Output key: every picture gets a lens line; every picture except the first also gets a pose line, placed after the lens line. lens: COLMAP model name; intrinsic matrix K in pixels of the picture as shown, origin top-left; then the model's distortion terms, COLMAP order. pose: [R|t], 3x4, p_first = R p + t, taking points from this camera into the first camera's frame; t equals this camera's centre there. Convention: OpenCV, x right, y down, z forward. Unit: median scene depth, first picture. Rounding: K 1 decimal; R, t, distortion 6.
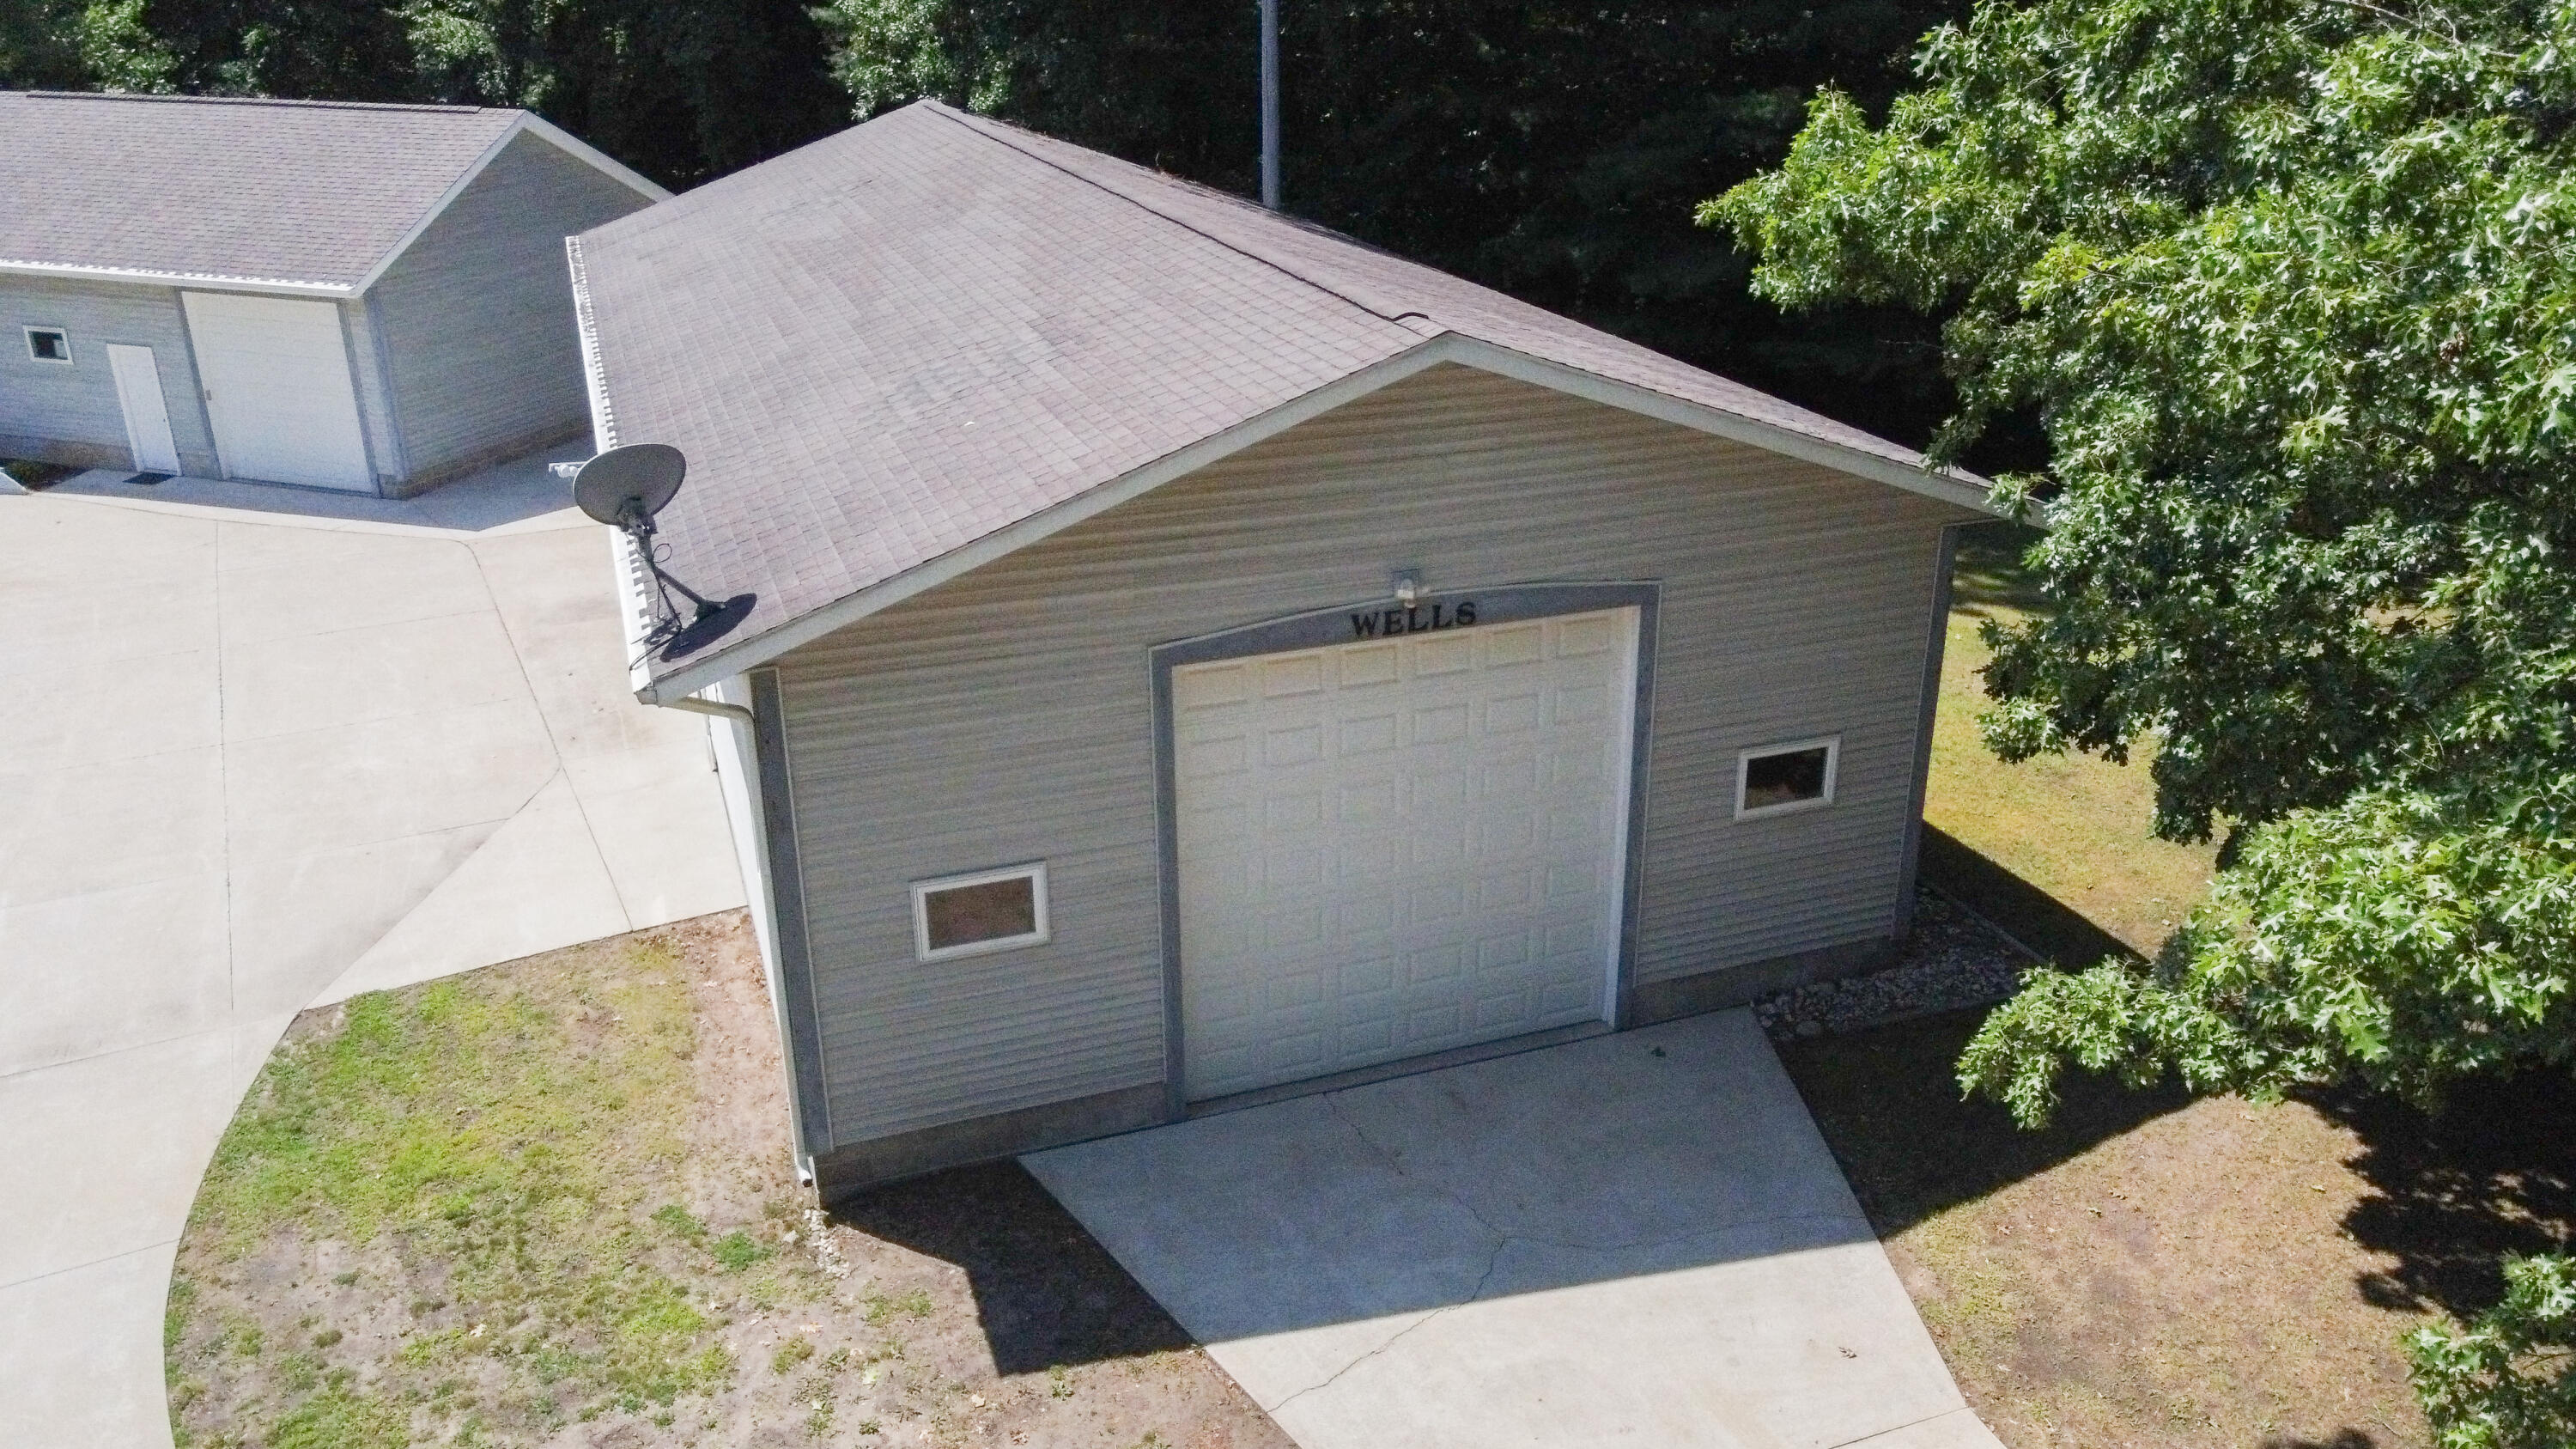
lens RADIAL K [[1975.3, 0, 1287.8], [0, 1975.3, 716.1], [0, 0, 1]] dist [0.001101, 0.029991]
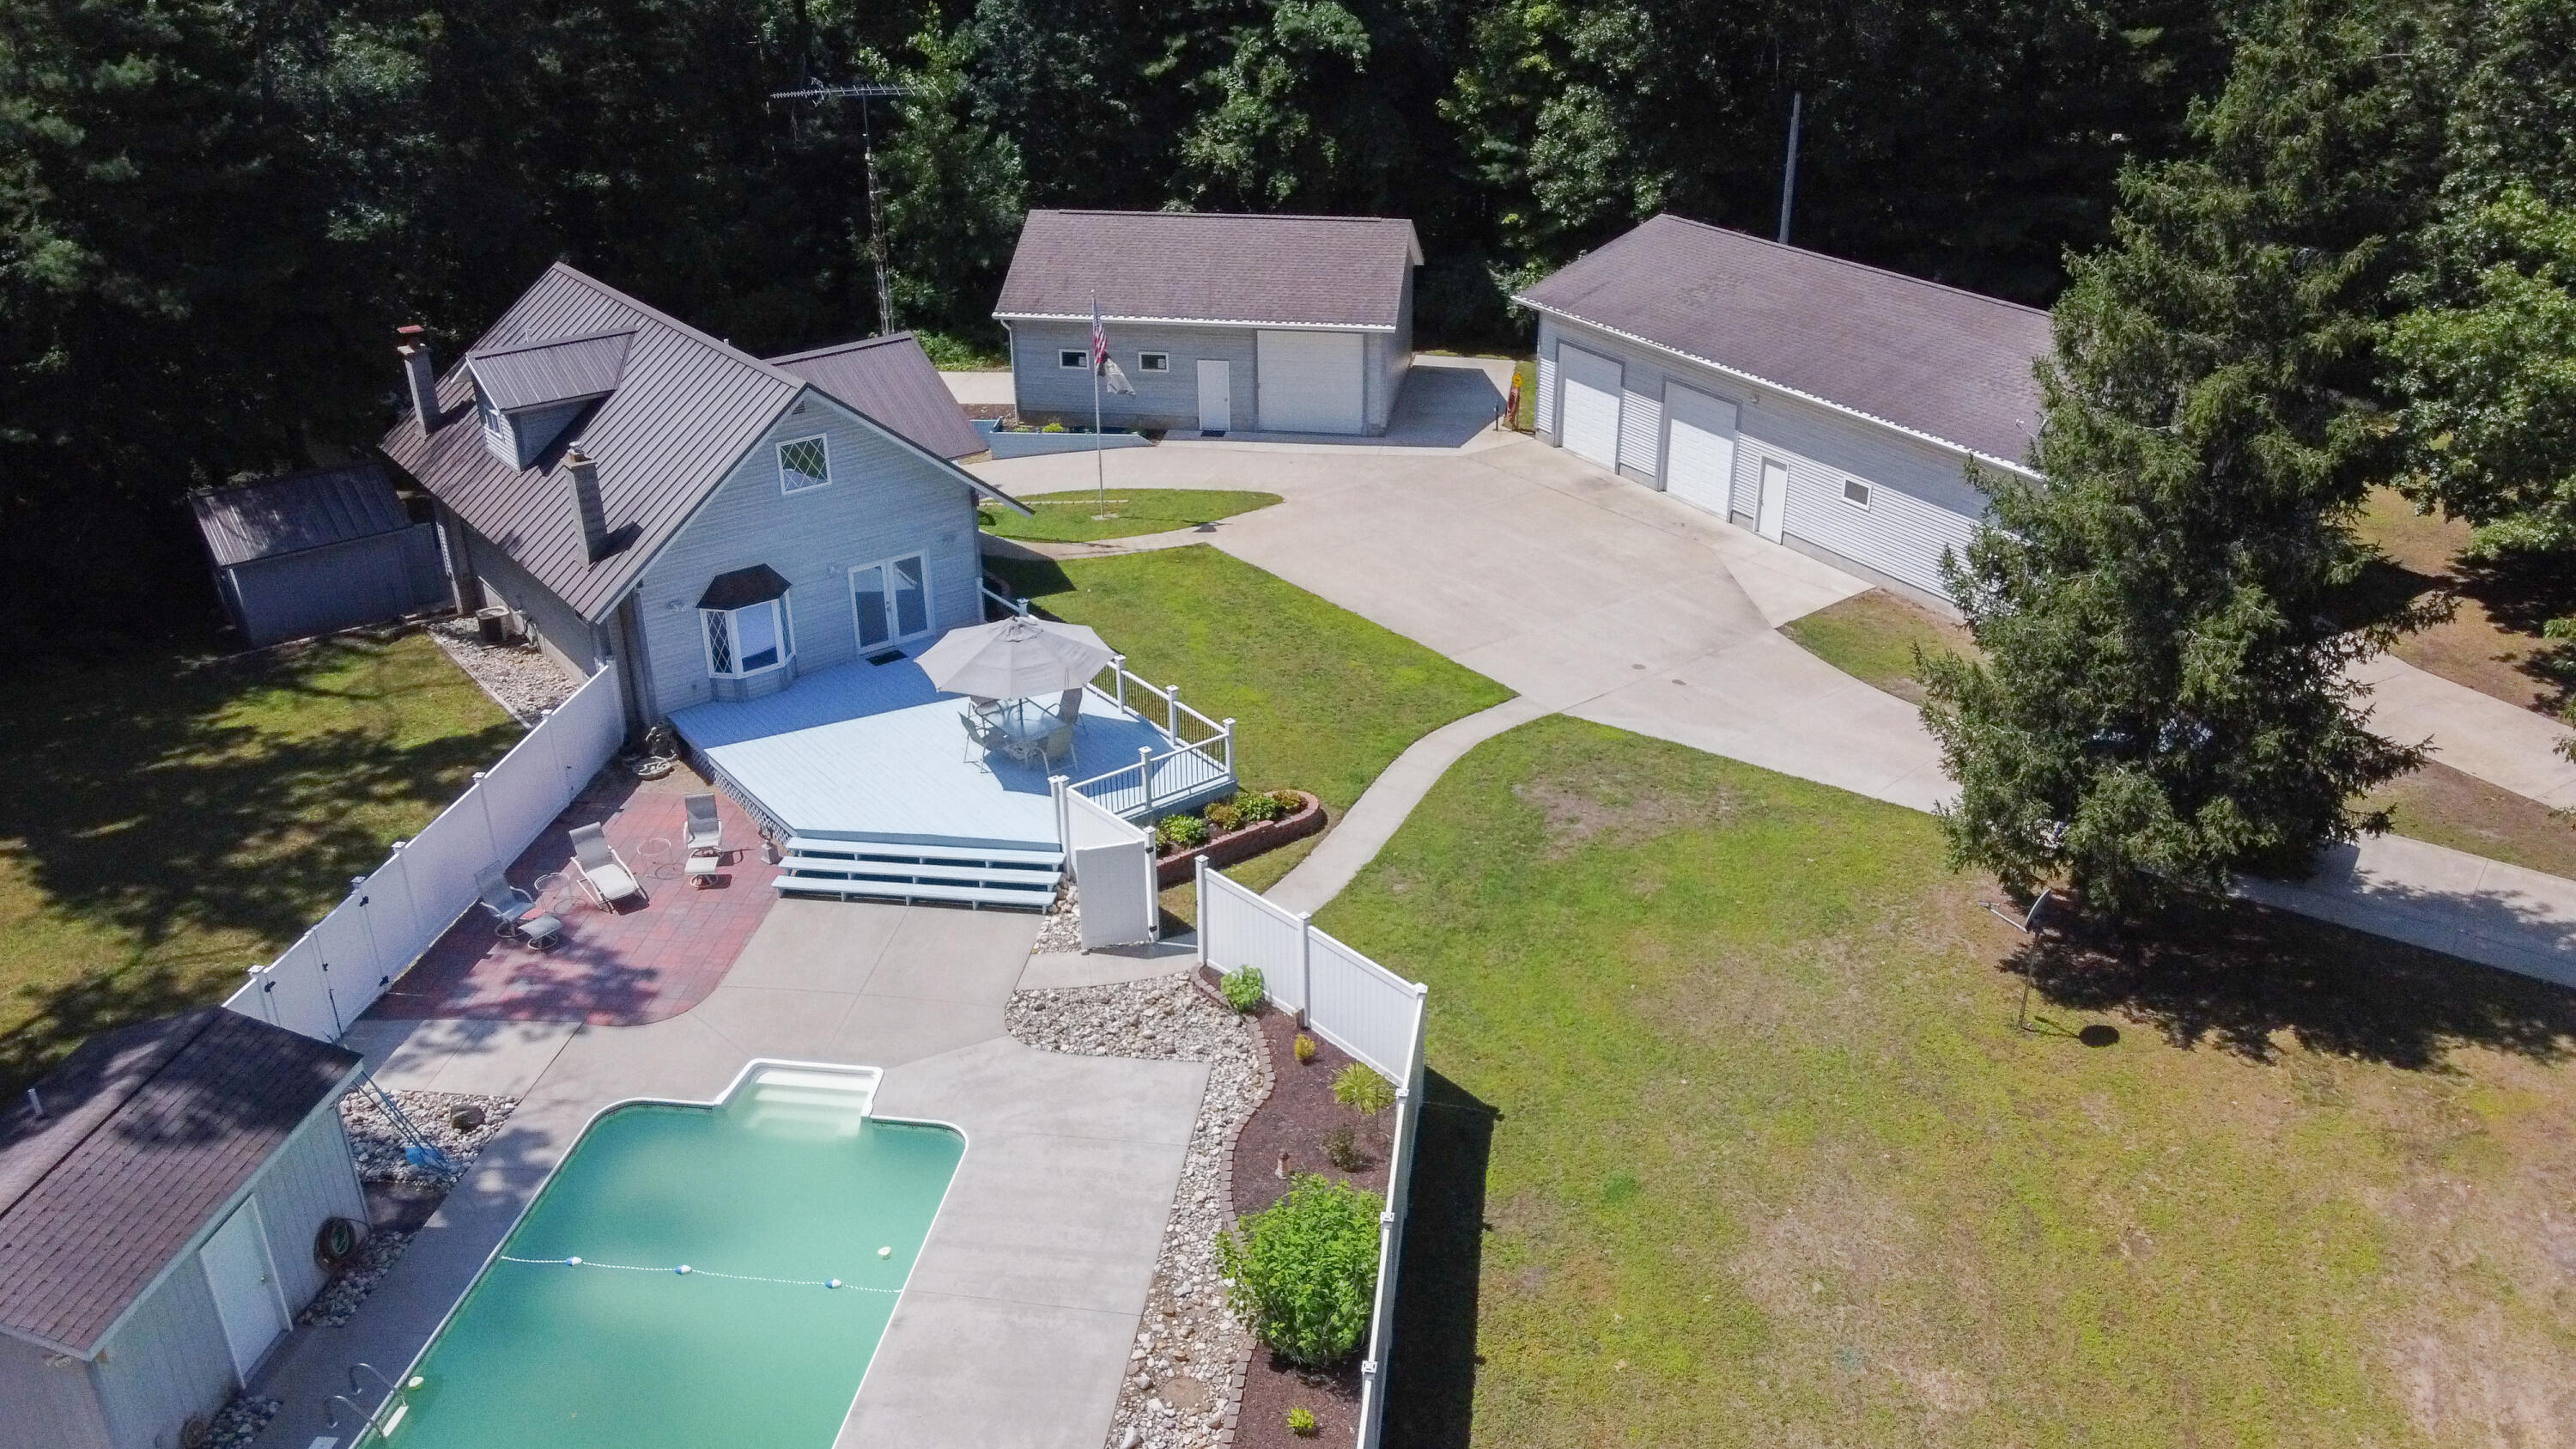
lens RADIAL K [[1975.3, 0, 1307.5], [0, 1975.3, 713.3], [0, 0, 1]] dist [0.001101, 0.029991]
pose [[0.981530, -0.081938, 0.172875, -1.364572], [0.071623, 0.995305, 0.065097, 0.036903], [-0.177397, -0.051513, 0.982790, -1.312158]]
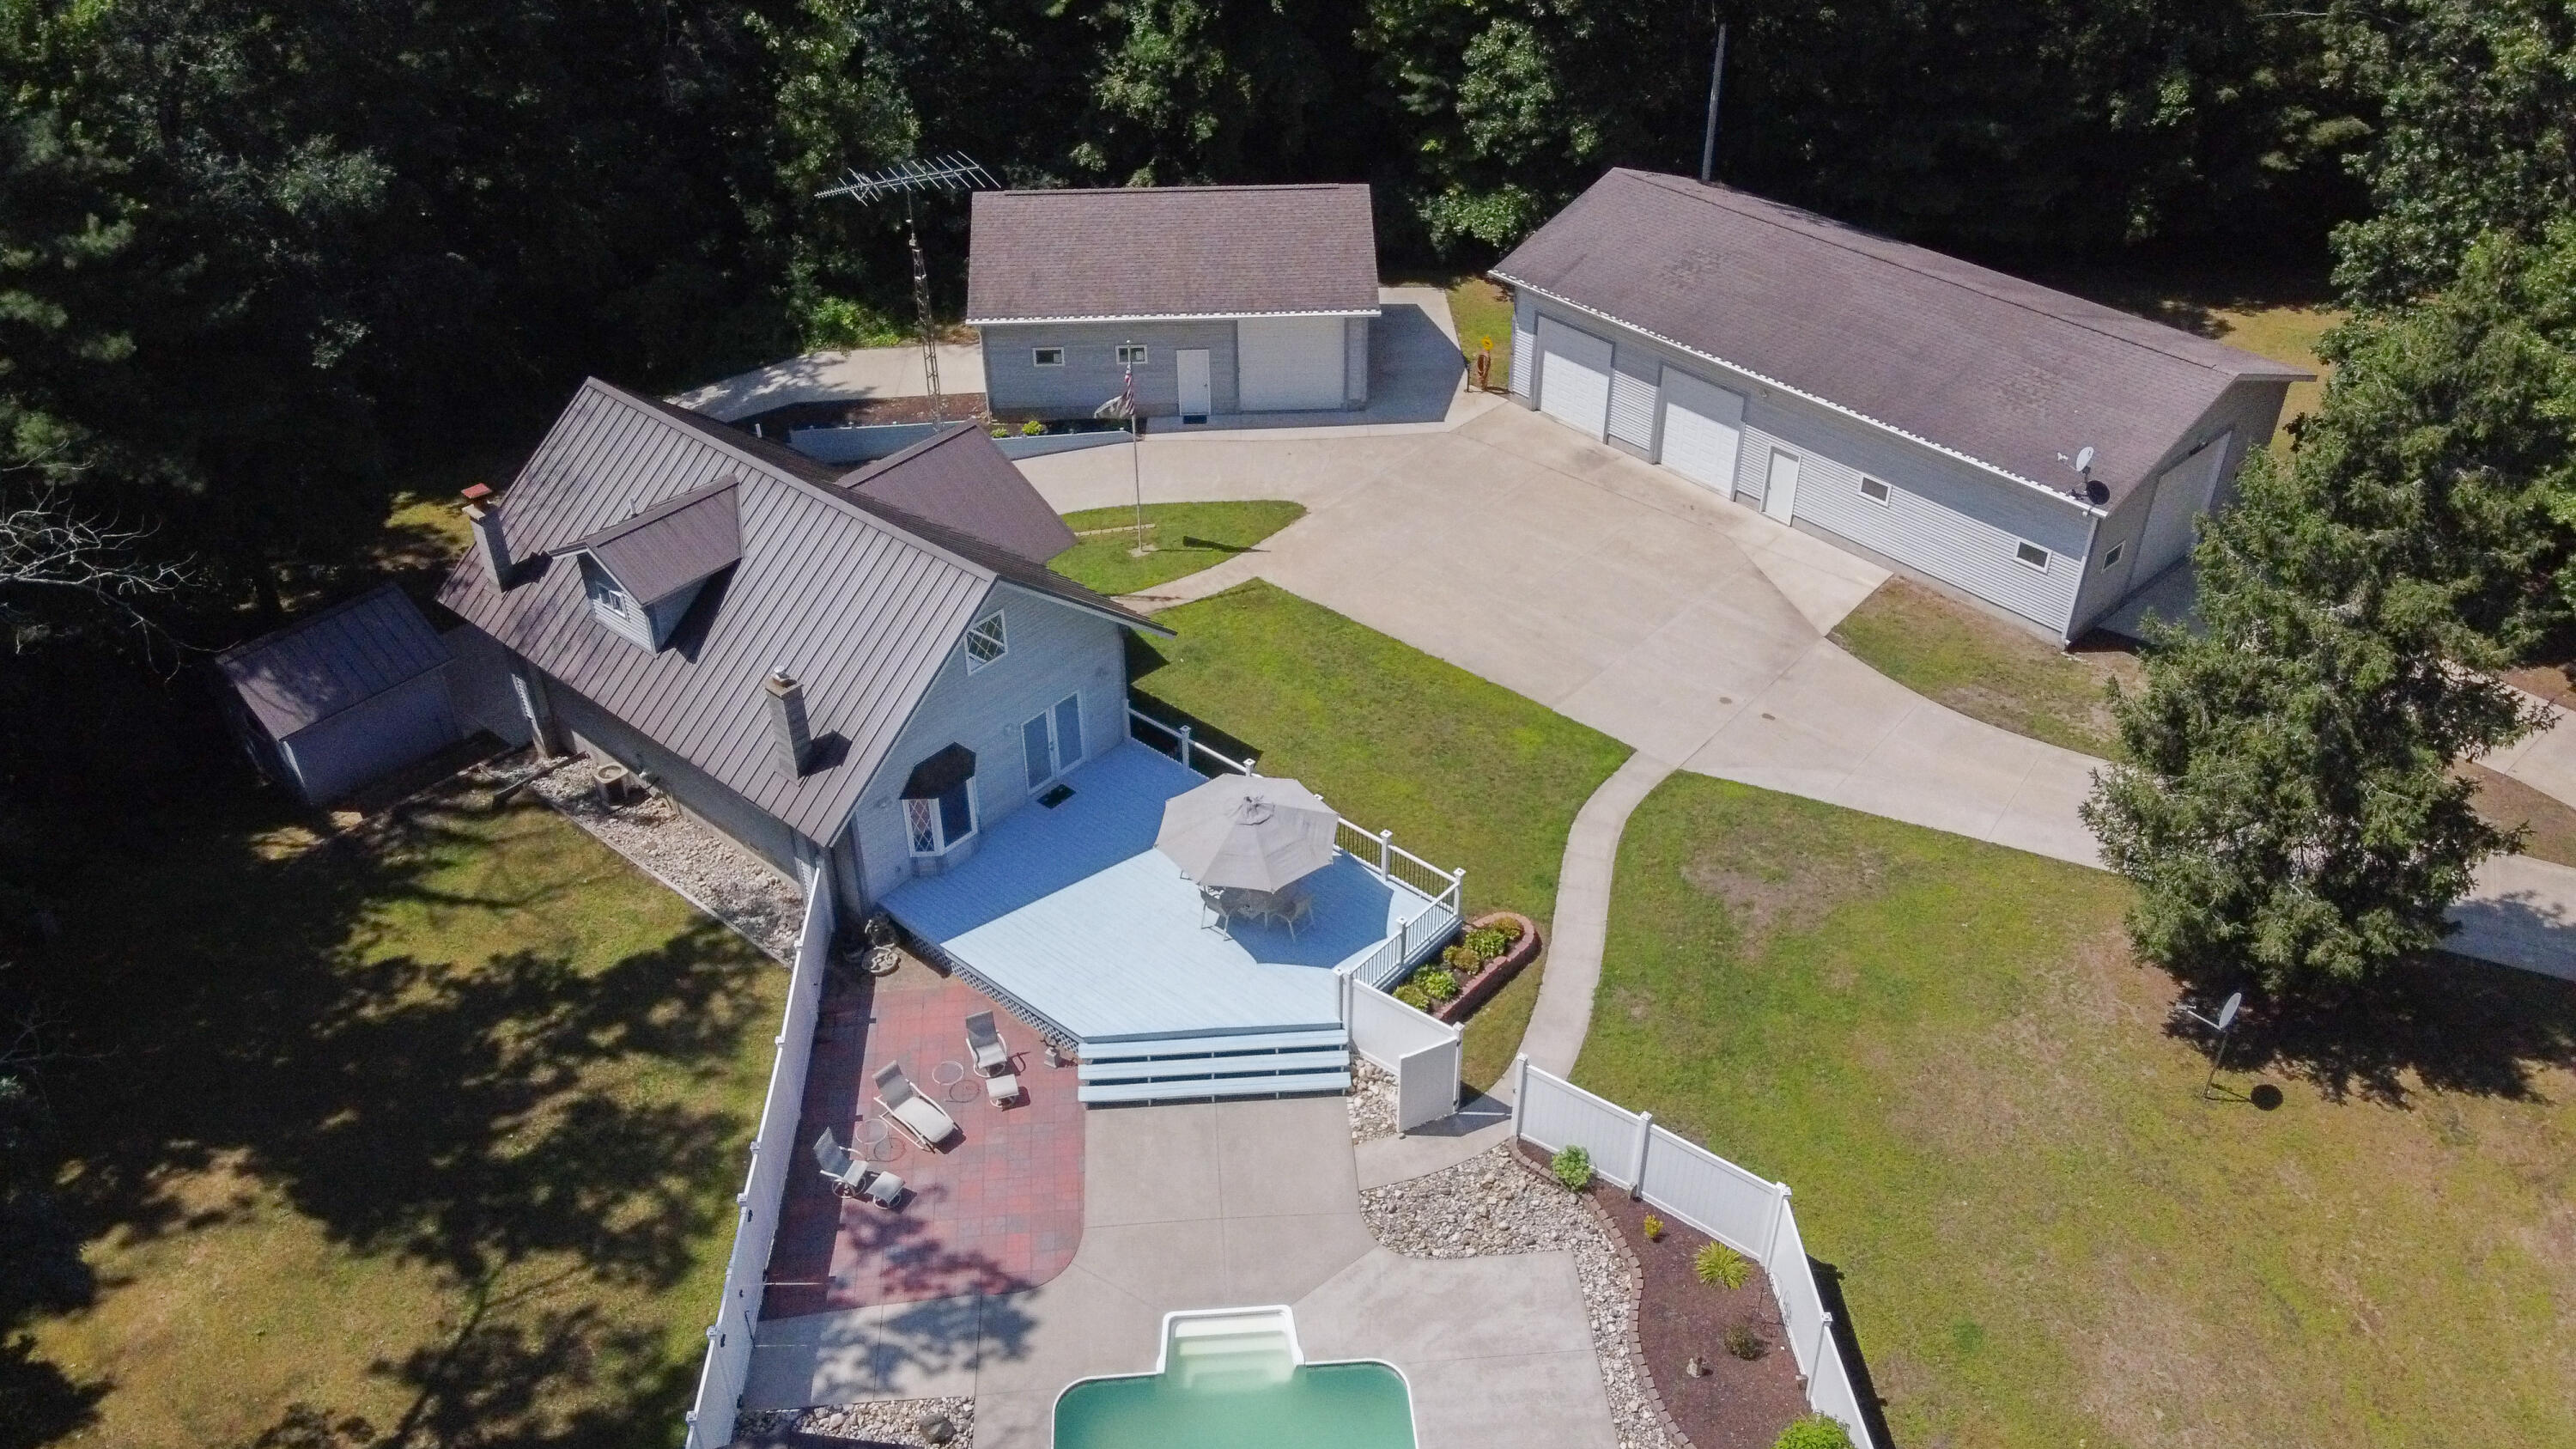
lens RADIAL K [[1975.3, 0, 1305.4], [0, 1975.3, 716.7], [0, 0, 1]] dist [0.001101, 0.029991]
pose [[0.923190, -0.220630, 0.314710, -1.837680], [0.142756, 0.957086, 0.252203, -0.498627], [-0.356849, -0.187905, 0.915069, -1.211740]]
